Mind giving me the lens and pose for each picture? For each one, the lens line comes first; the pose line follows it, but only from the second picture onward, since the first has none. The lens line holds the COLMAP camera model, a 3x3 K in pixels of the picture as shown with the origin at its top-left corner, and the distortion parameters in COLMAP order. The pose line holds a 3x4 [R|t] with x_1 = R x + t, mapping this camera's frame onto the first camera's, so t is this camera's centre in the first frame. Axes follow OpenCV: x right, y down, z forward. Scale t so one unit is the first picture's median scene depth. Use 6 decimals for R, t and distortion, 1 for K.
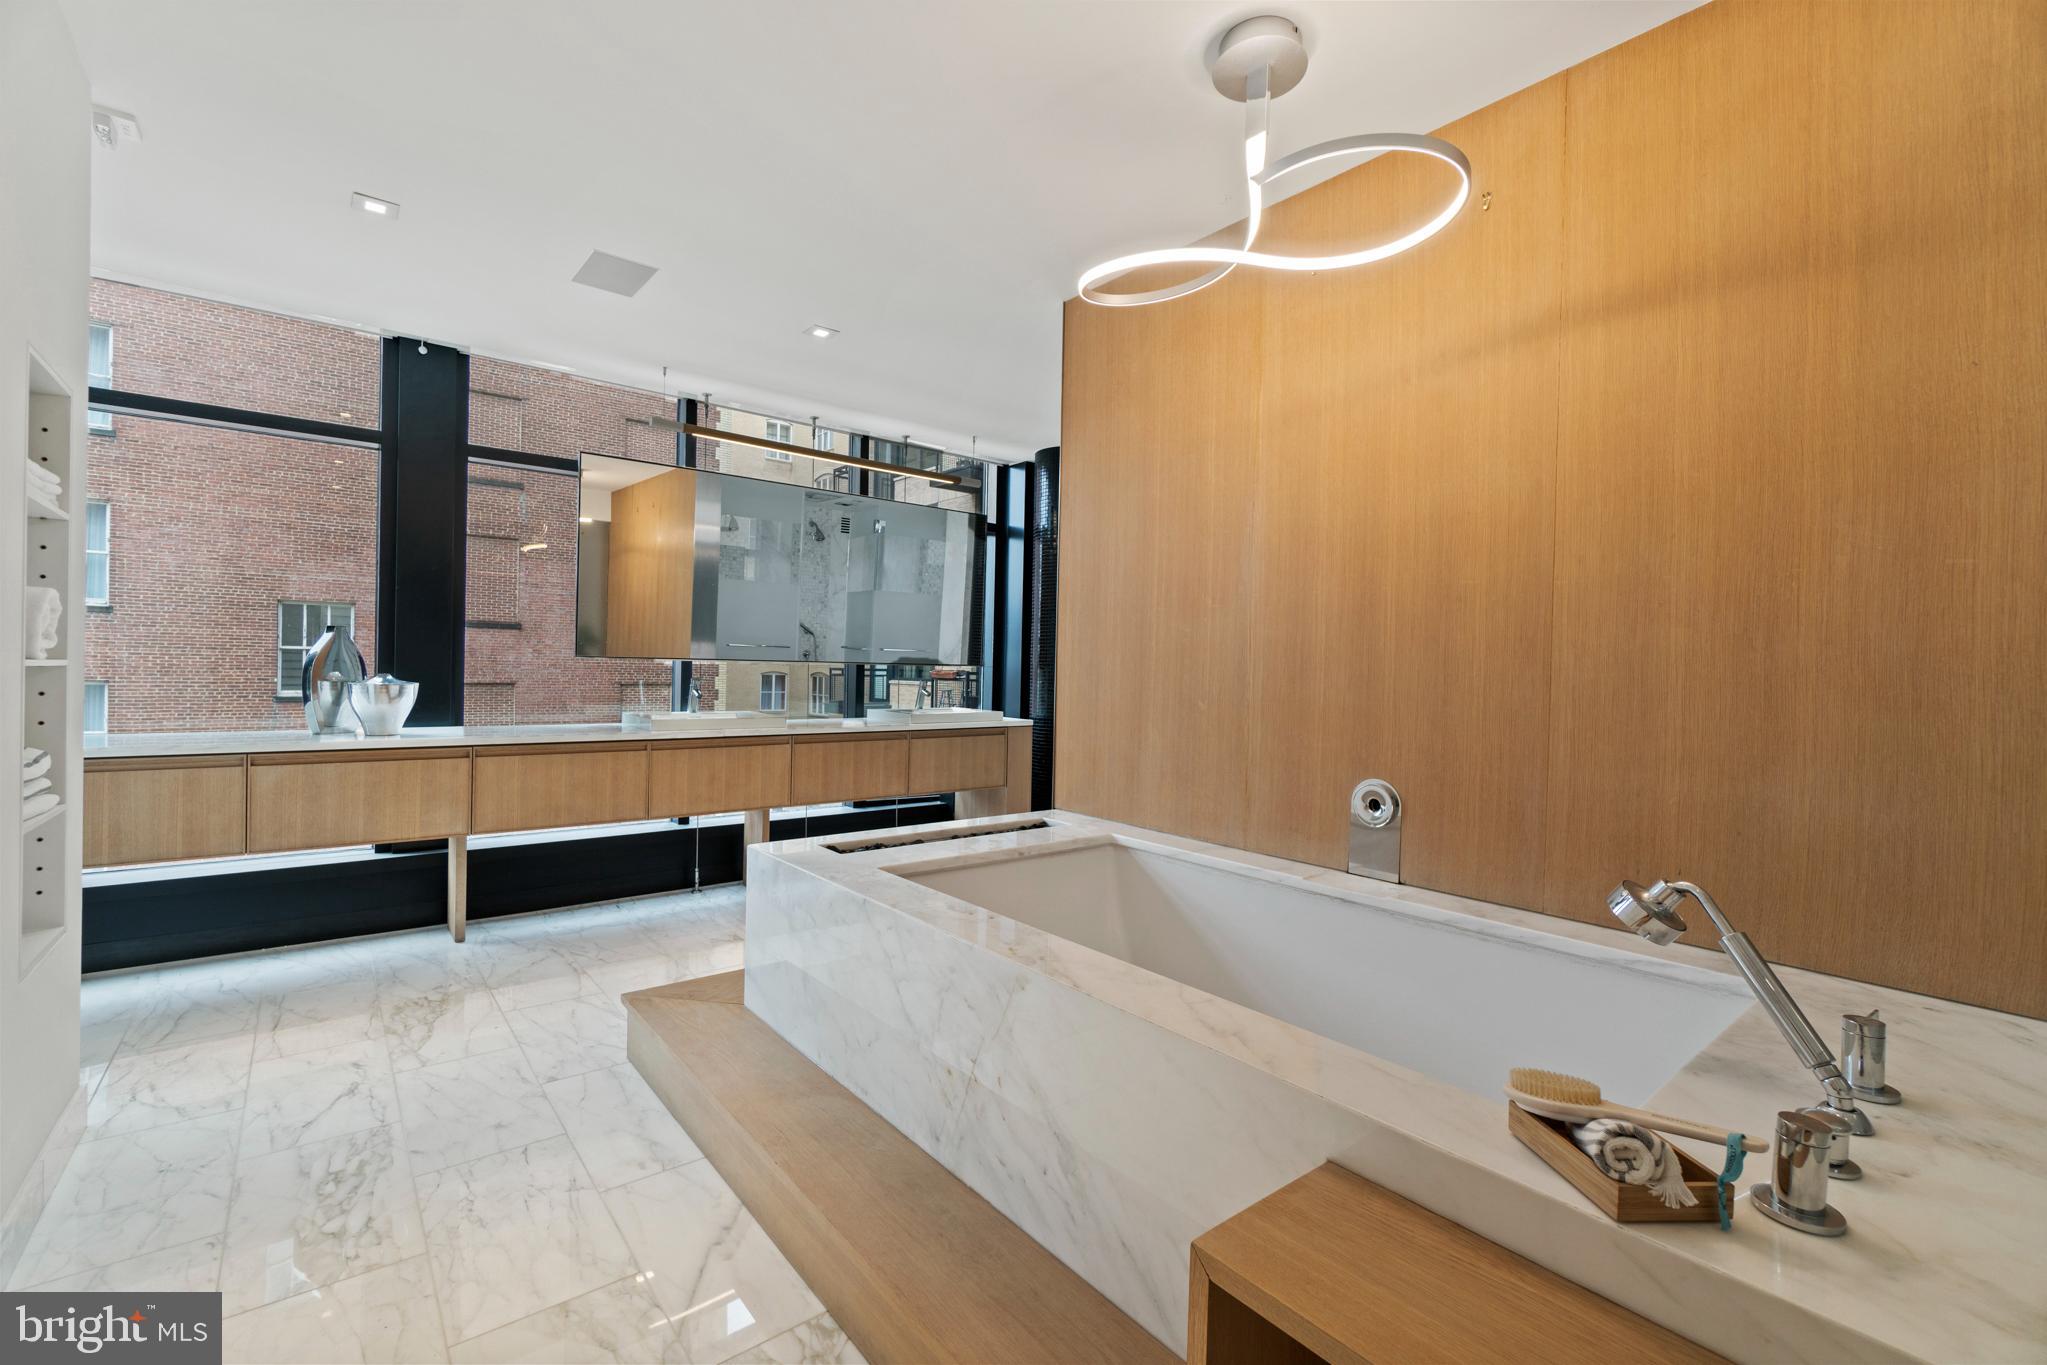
lens RADIAL K [[885.4, 0, 1011.5], [0, 885.4, 674.2], [0, 0, 1]] dist [-0.003327, 0.000197]
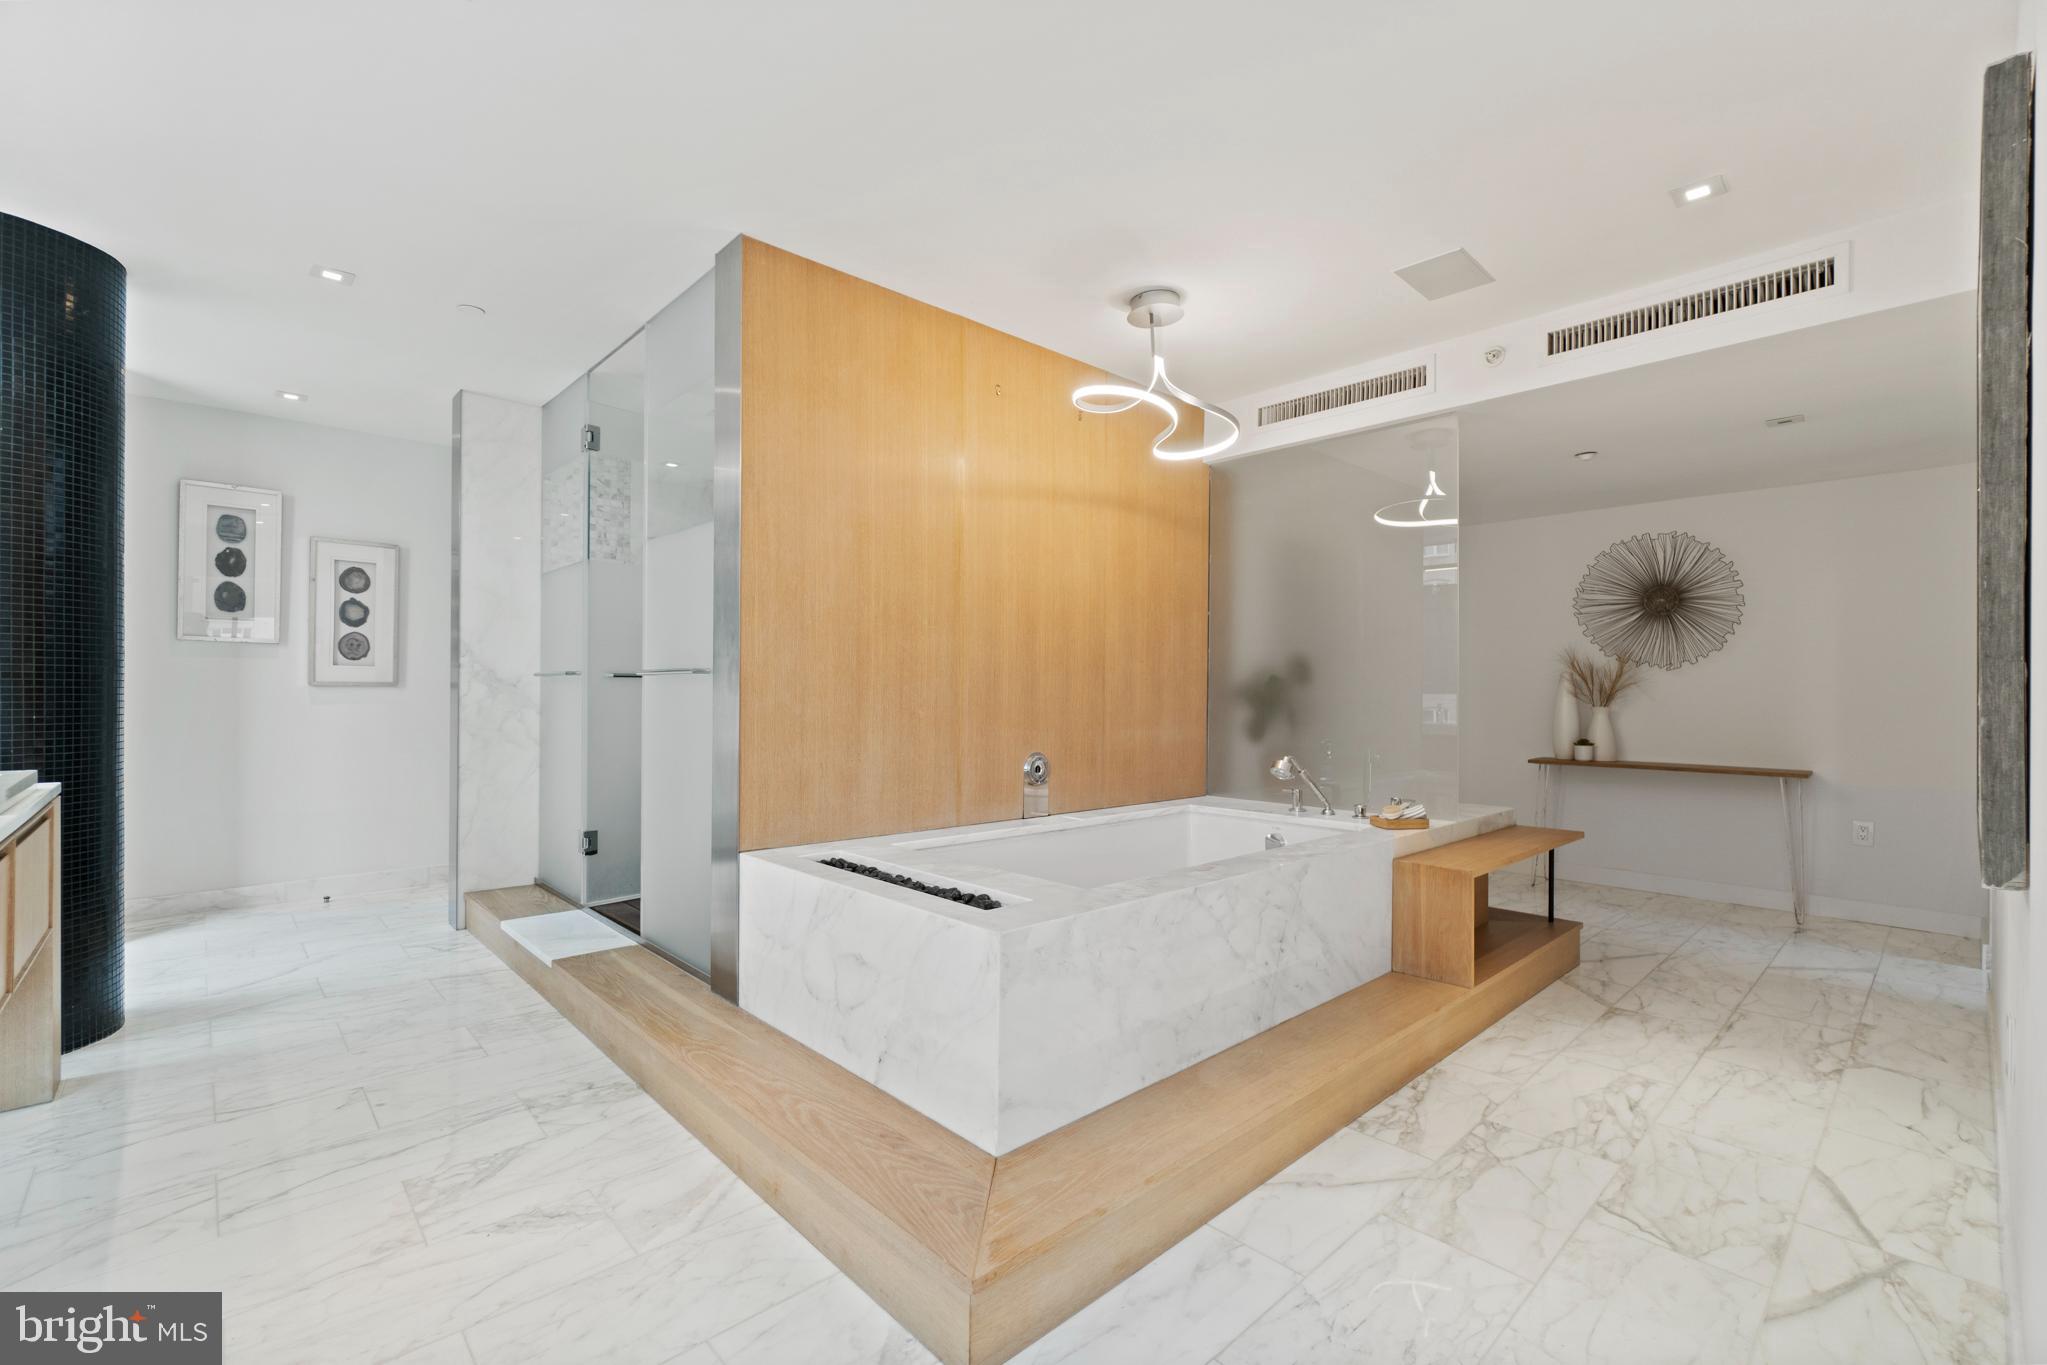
lens RADIAL K [[885.4, 0, 1045.9], [0, 885.4, 669.0], [0, 0, 1]] dist [-0.003327, 0.000197]
pose [[-0.068448, -0.011090, 0.997593, -1.389498], [0.010519, 0.999875, 0.011837, -0.049390], [-0.997599, 0.011304, -0.068323, 1.363188]]
